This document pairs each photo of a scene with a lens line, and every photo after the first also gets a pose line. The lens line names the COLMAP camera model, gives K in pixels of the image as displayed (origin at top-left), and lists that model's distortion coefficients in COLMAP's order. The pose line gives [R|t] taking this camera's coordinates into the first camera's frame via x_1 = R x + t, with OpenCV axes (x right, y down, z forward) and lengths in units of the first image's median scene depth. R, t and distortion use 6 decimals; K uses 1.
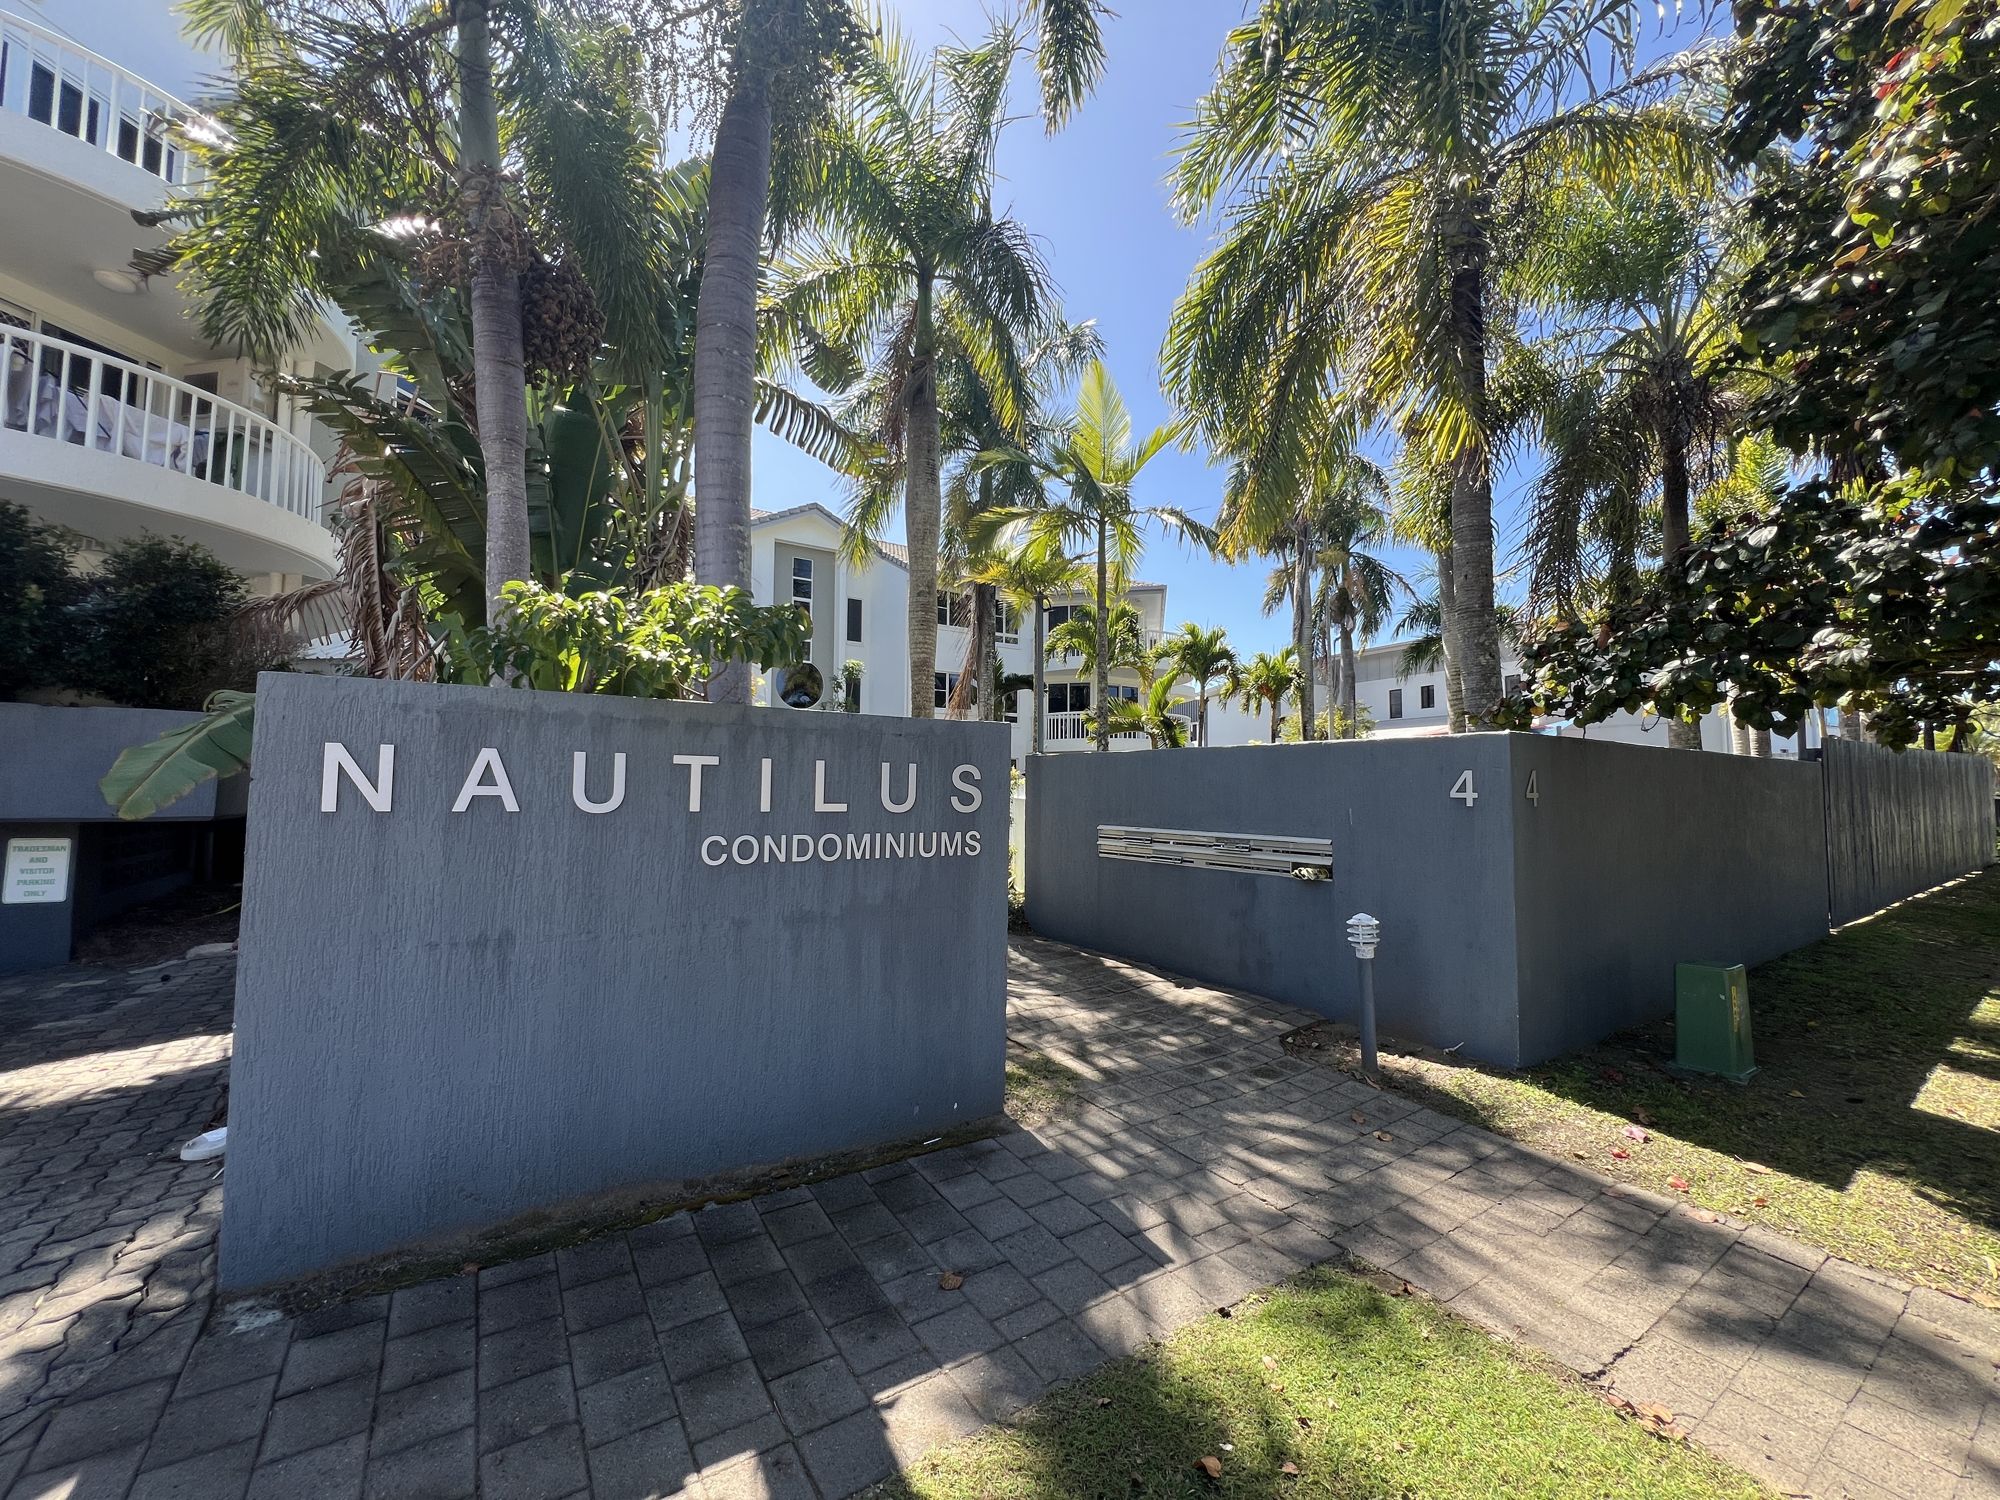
lens RADIAL K [[798.8, 0, 993.8], [0, 798.8, 754.1], [0, 0, 1]] dist [0.000763, -0.000472]
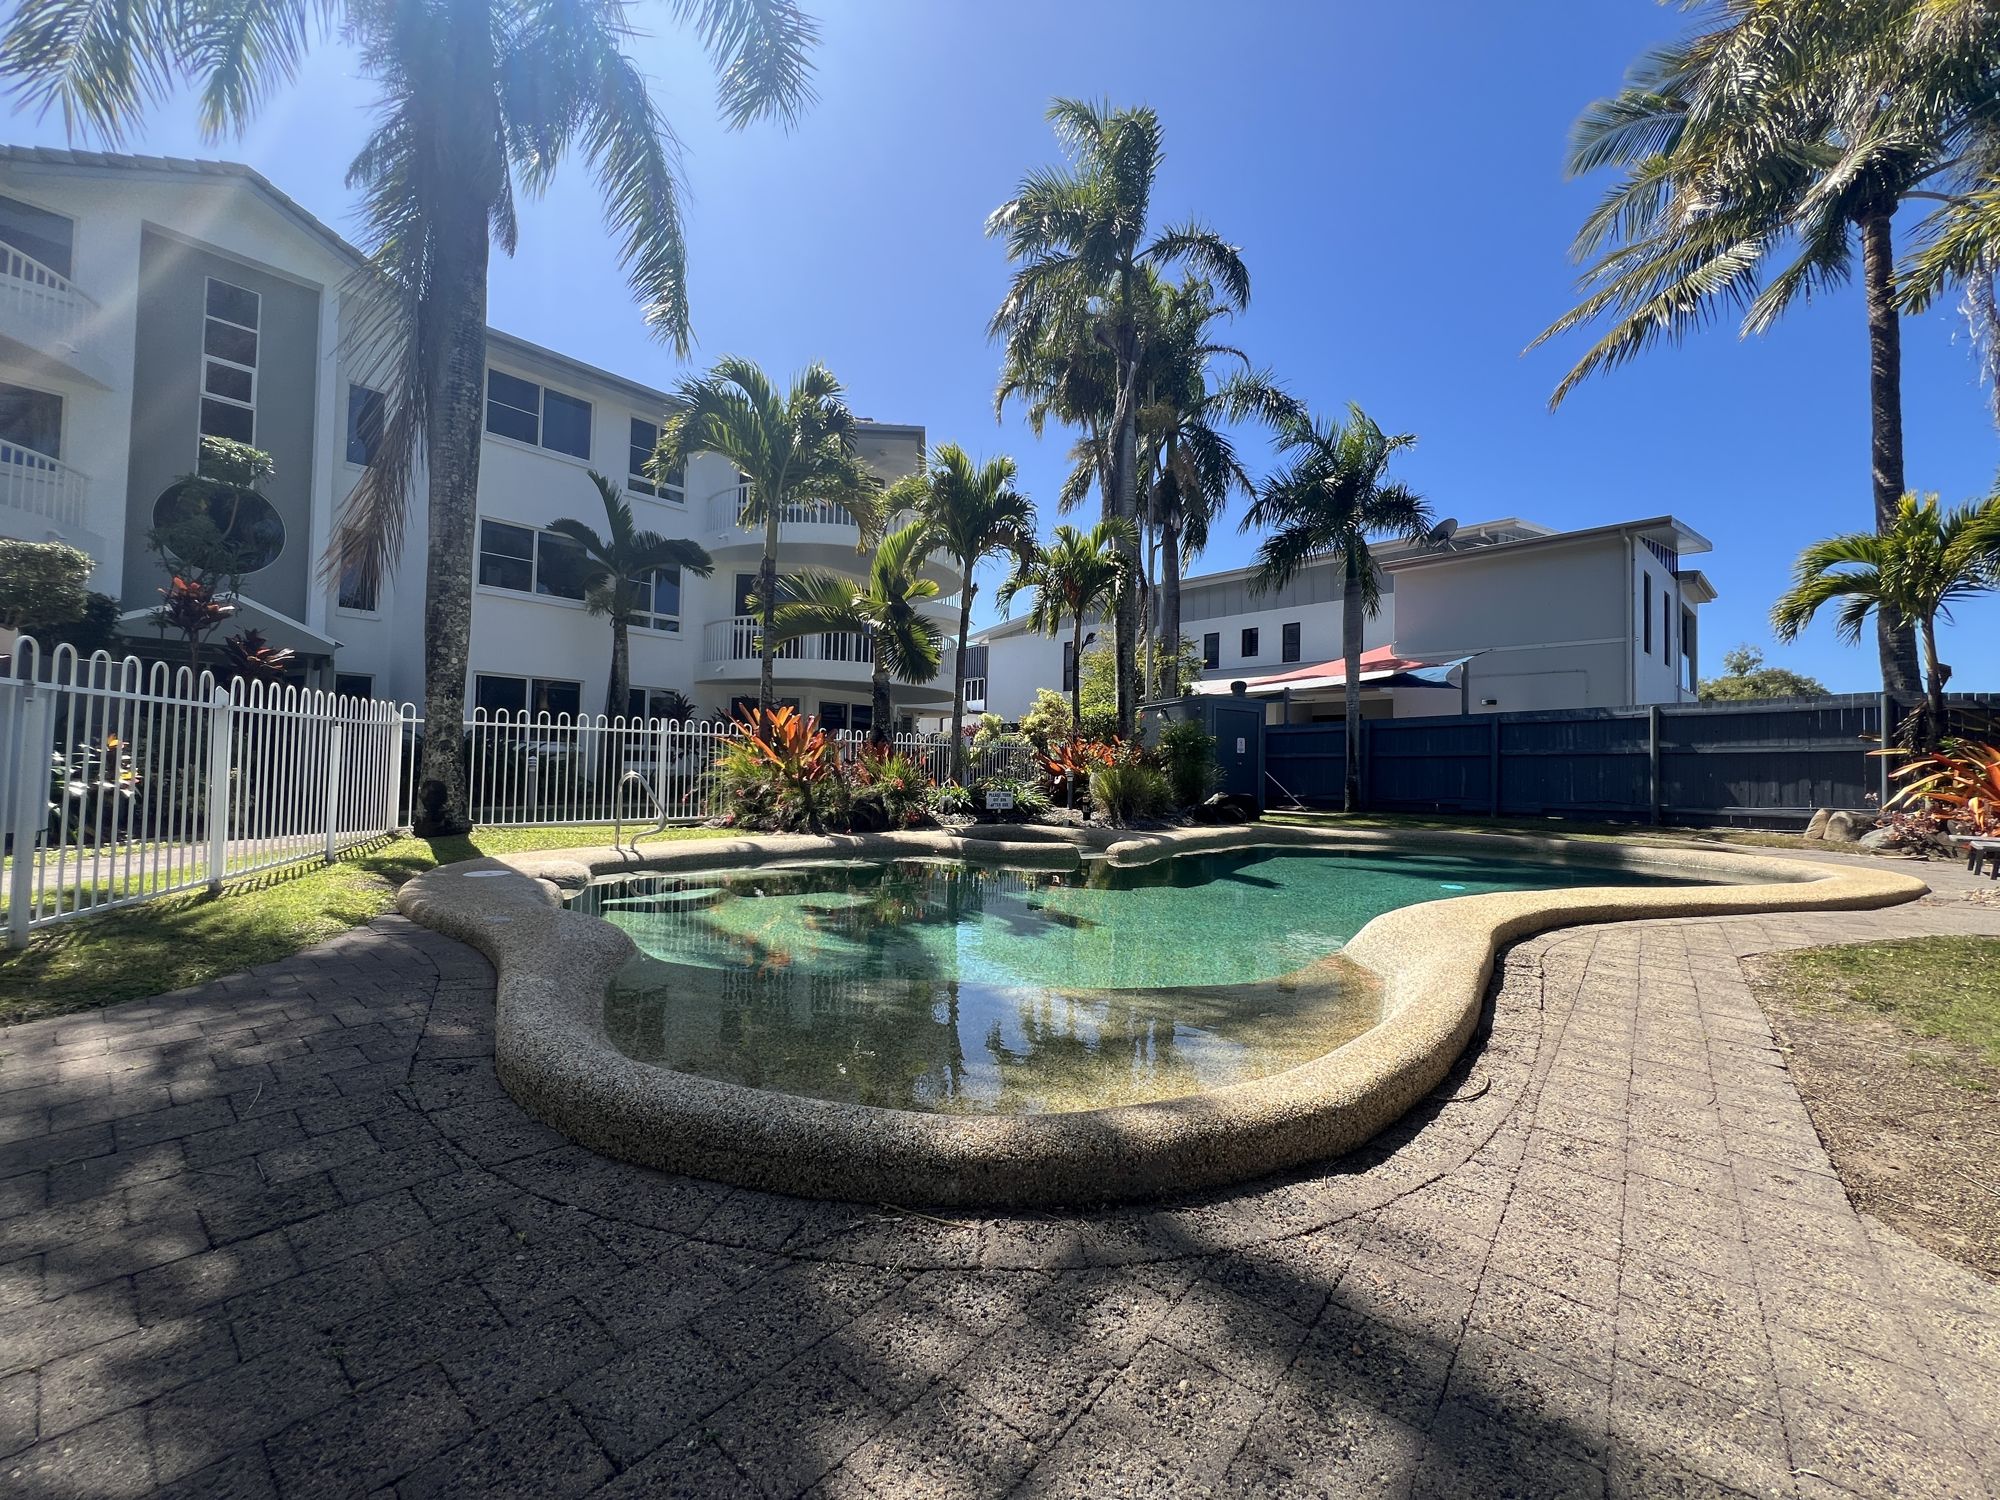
lens RADIAL K [[802.5, 0, 990.4], [0, 802.5, 750.3], [0, 0, 1]] dist [-0.002616, 0.000842]
pose [[0.966389, 0.019971, 0.256309, 0.719466], [-0.028199, 0.999197, 0.028466, 0.187037], [-0.255535, -0.034737, 0.966176, 2.394140]]
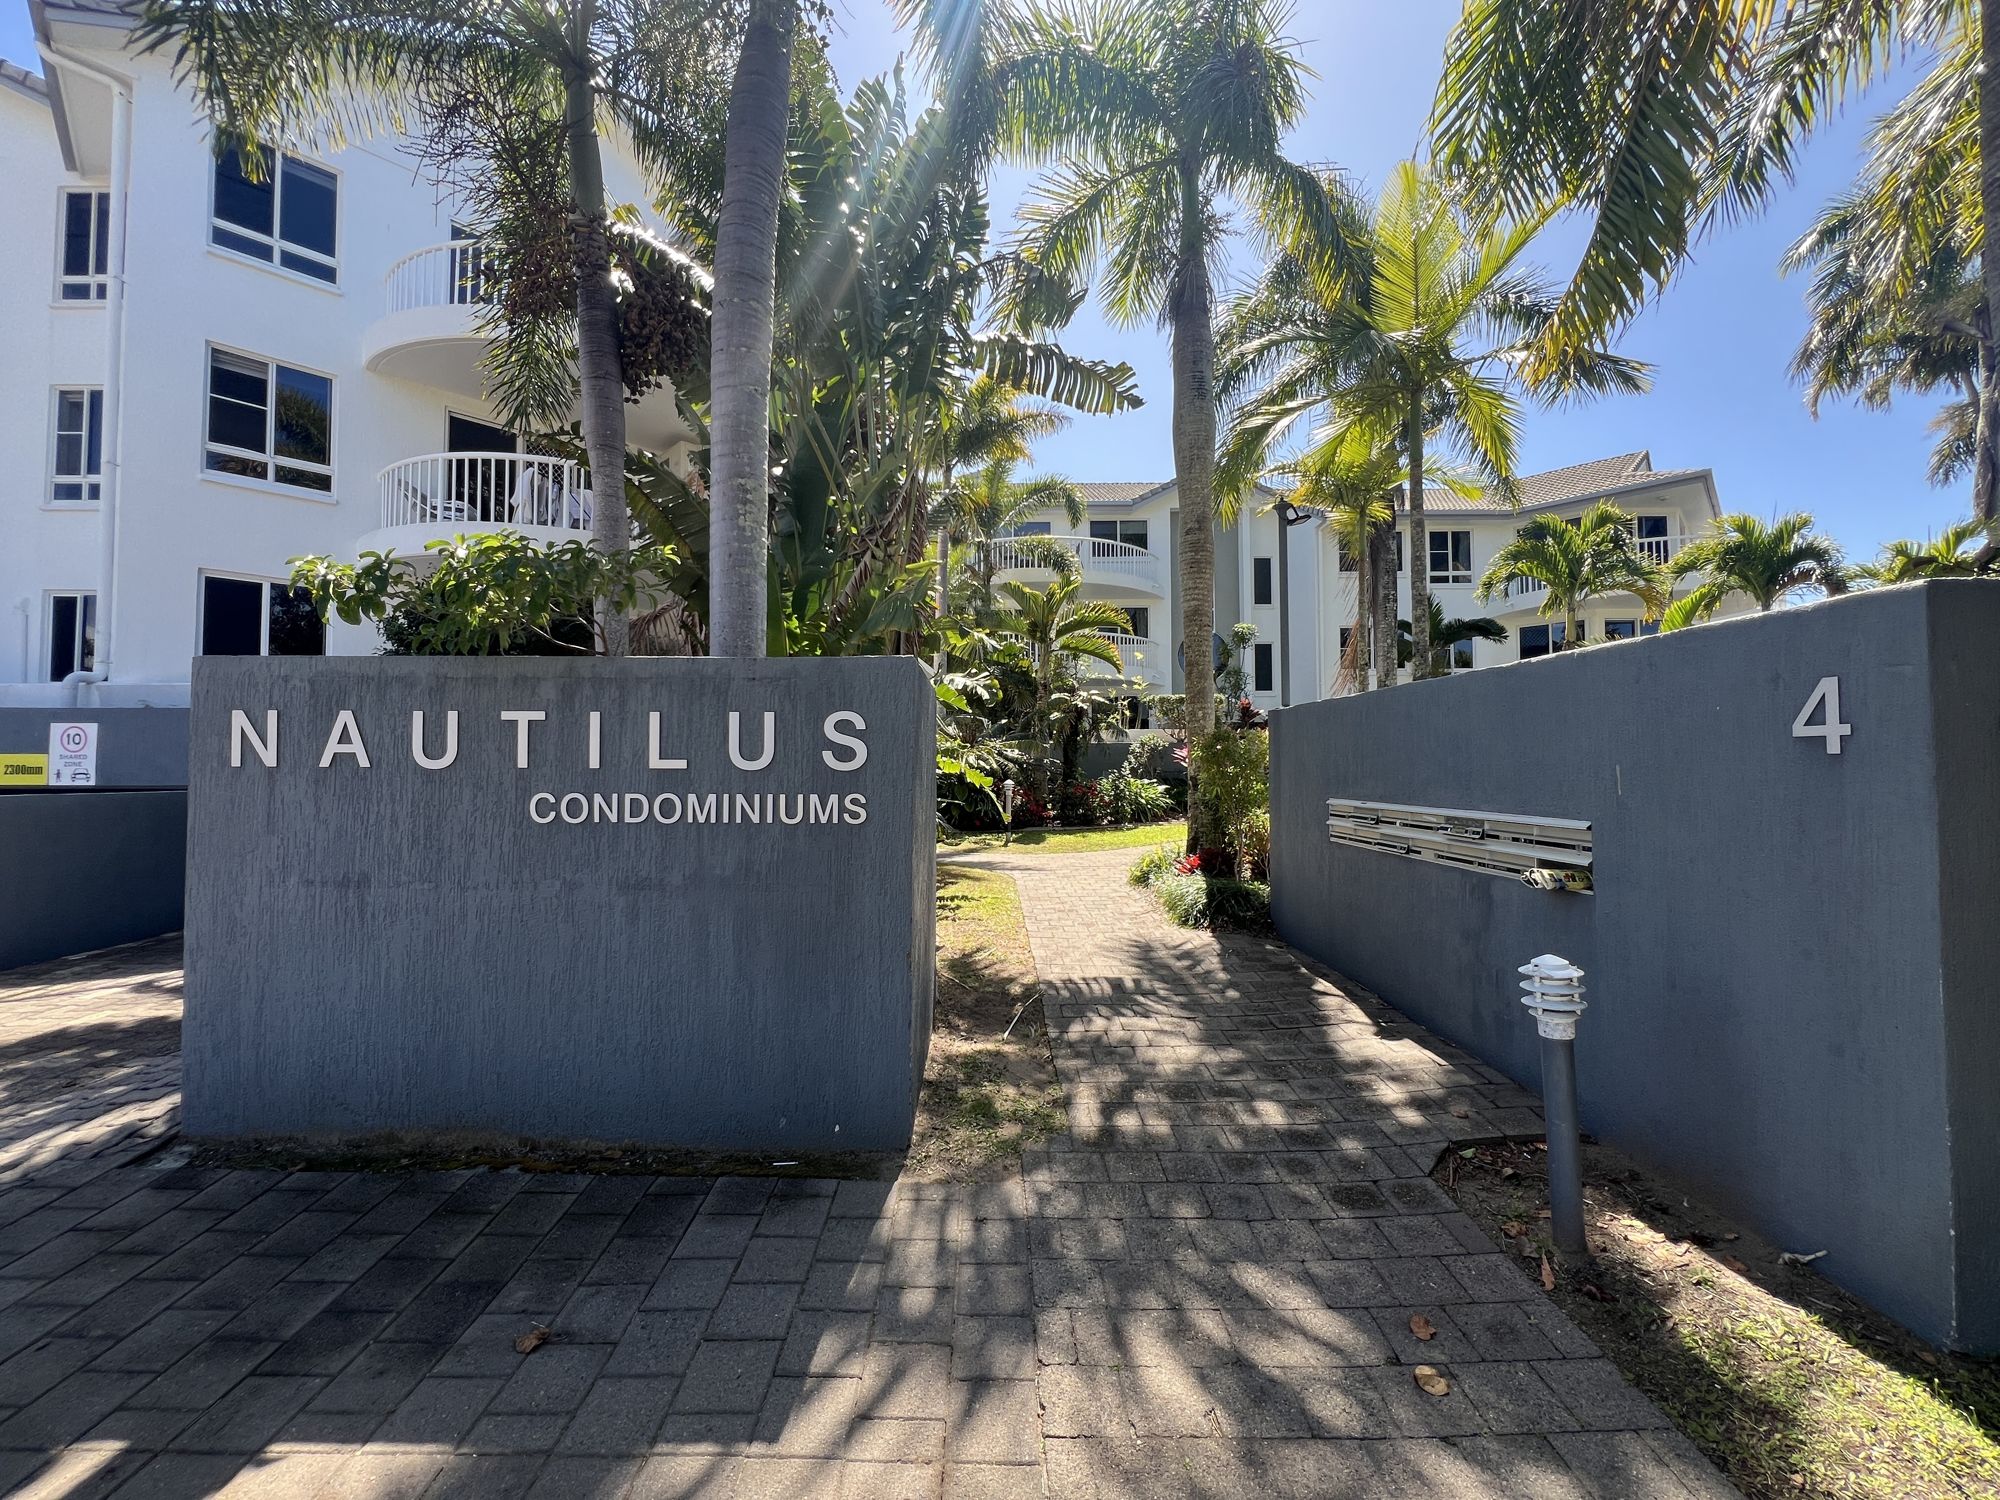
lens RADIAL K [[802.5, 0, 990.4], [0, 802.5, 750.3], [0, 0, 1]] dist [-0.002616, 0.000842]
pose [[0.832441, -0.023639, -0.553610, 0.487705], [0.035240, 0.999326, 0.010318, 0.045057], [0.552992, -0.028098, 0.832712, 0.370064]]
